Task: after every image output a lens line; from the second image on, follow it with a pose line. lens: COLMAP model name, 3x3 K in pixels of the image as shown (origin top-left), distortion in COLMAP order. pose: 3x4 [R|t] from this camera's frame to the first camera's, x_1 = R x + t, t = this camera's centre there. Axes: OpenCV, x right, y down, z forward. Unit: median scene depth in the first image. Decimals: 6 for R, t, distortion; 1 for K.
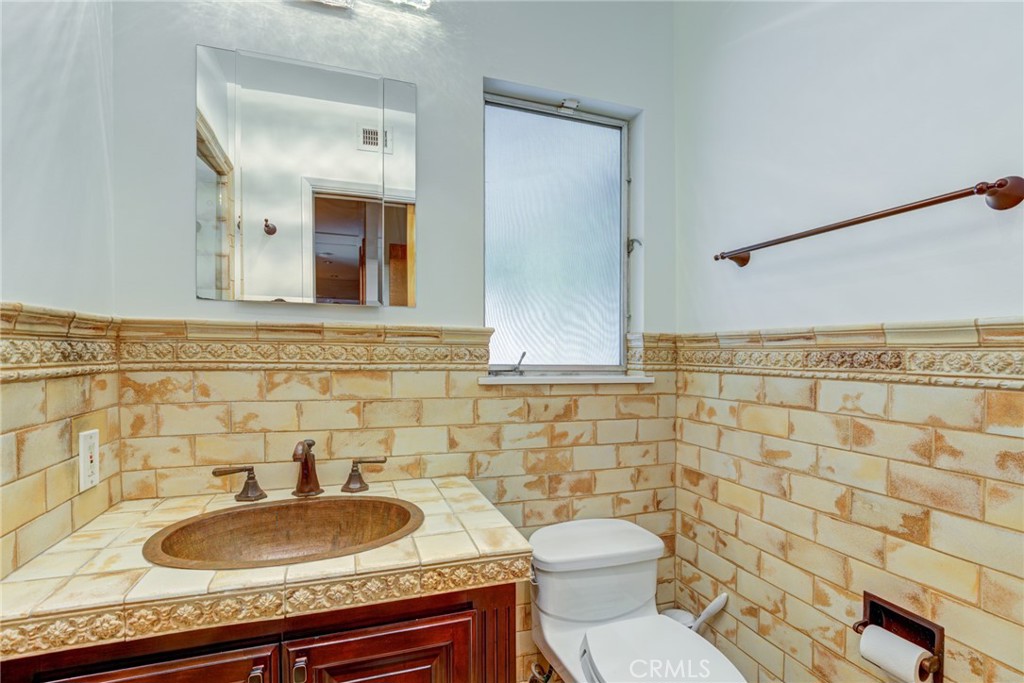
lens RADIAL K [[465.0, 0, 508.5], [0, 465.0, 361.6], [0, 0, 1]] dist [-0.027242, 0.008467]
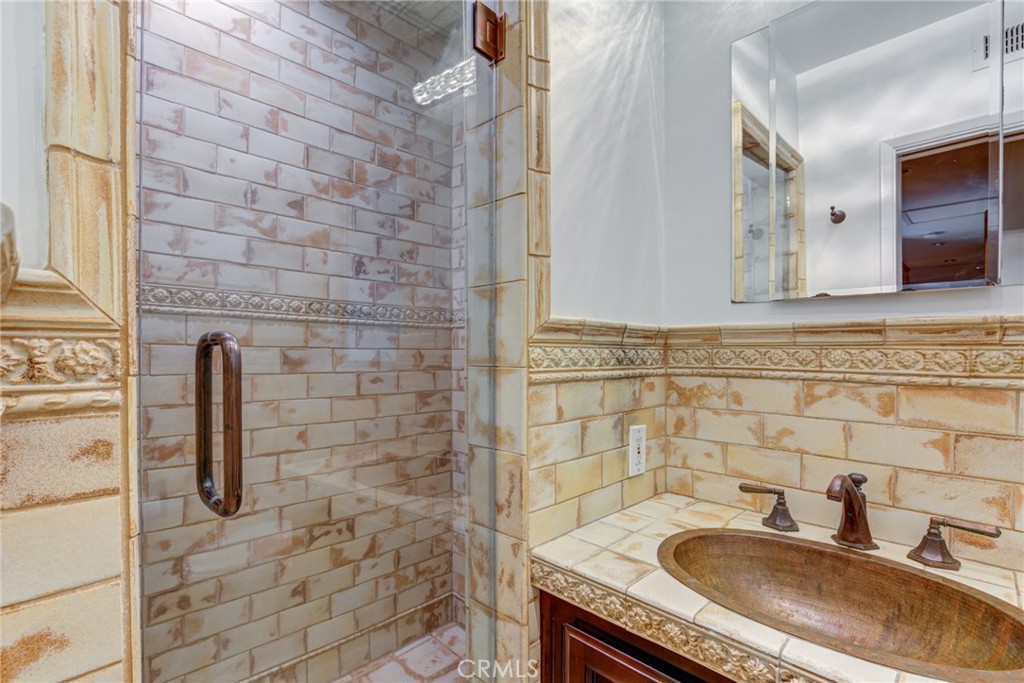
lens RADIAL K [[465.0, 0, 508.5], [0, 465.0, 361.6], [0, 0, 1]] dist [-0.027242, 0.008467]
pose [[0.425001, 0.009622, -0.905142, 0.005923], [-0.021933, 0.999759, 0.000329, -0.003671], [0.904927, 0.019713, 0.425110, 0.166469]]
